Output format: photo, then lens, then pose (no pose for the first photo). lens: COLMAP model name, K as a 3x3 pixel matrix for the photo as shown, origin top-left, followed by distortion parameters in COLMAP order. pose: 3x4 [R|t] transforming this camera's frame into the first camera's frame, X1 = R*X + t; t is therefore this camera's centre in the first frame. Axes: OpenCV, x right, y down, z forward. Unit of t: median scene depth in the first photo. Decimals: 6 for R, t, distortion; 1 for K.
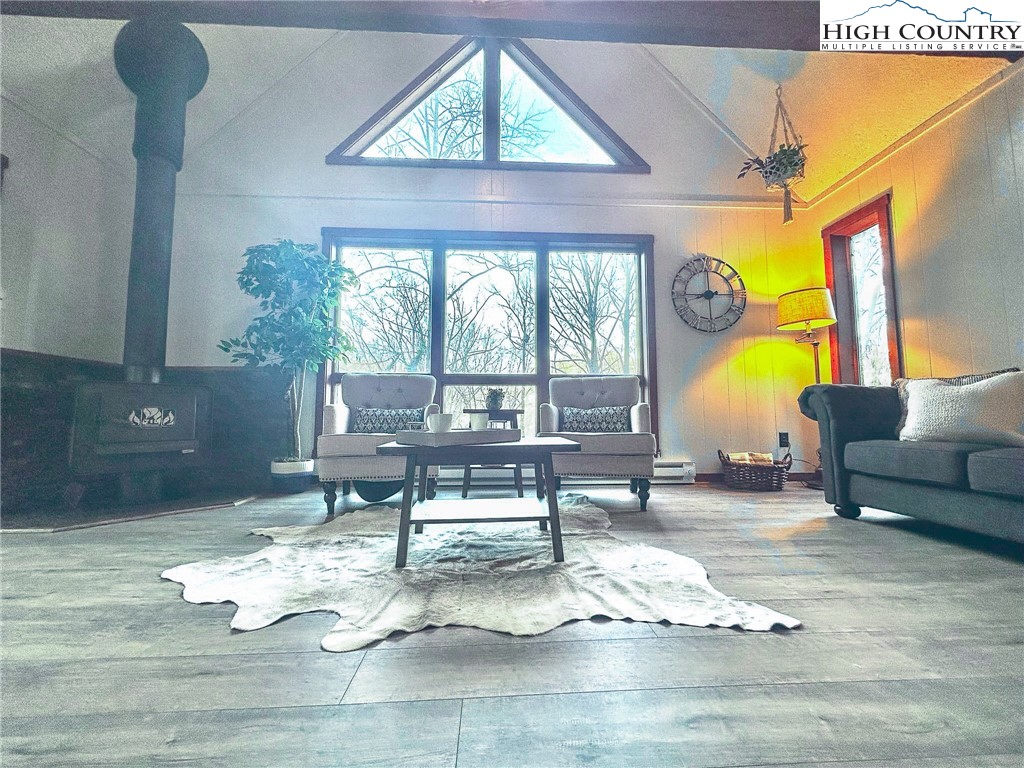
lens RADIAL K [[407.4, 0, 511.4], [0, 407.4, 386.8], [0, 0, 1]] dist [-0.001886, 0.000337]
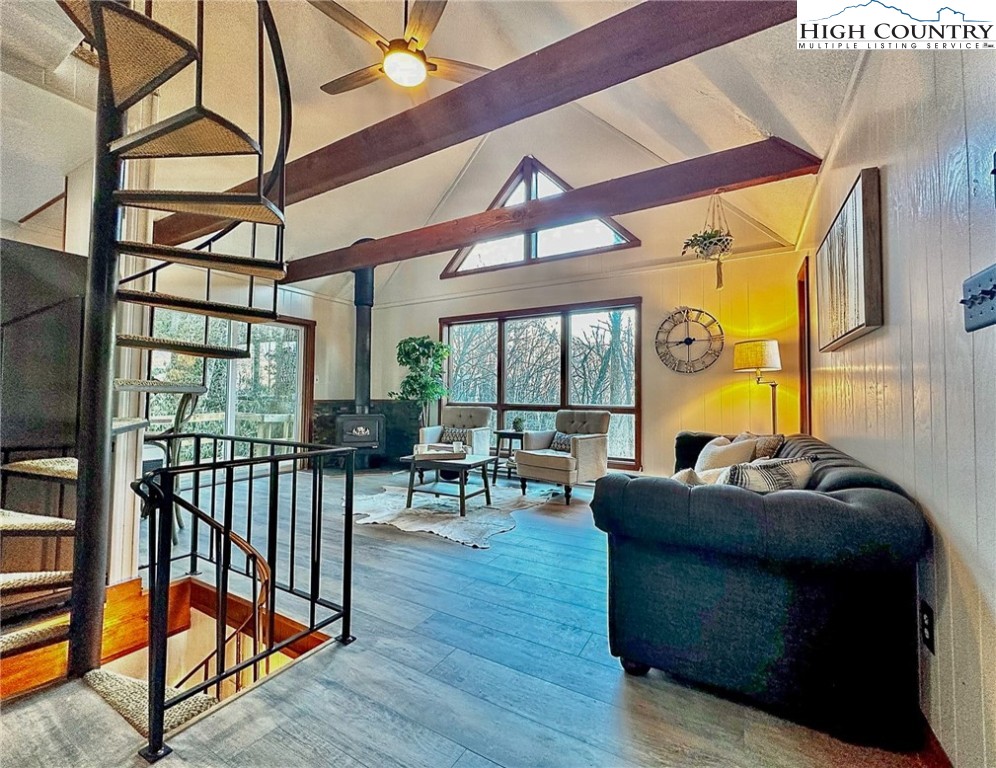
lens RADIAL K [[421.3, 0, 500.8], [0, 421.3, 382.8], [0, 0, 1]] dist [0.000405, 0.000011]
pose [[0.836072, -0.012878, -0.548468, 0.800918], [0.032795, 0.999110, 0.026533, -0.177373], [0.547639, -0.040170, 0.835750, -0.386640]]
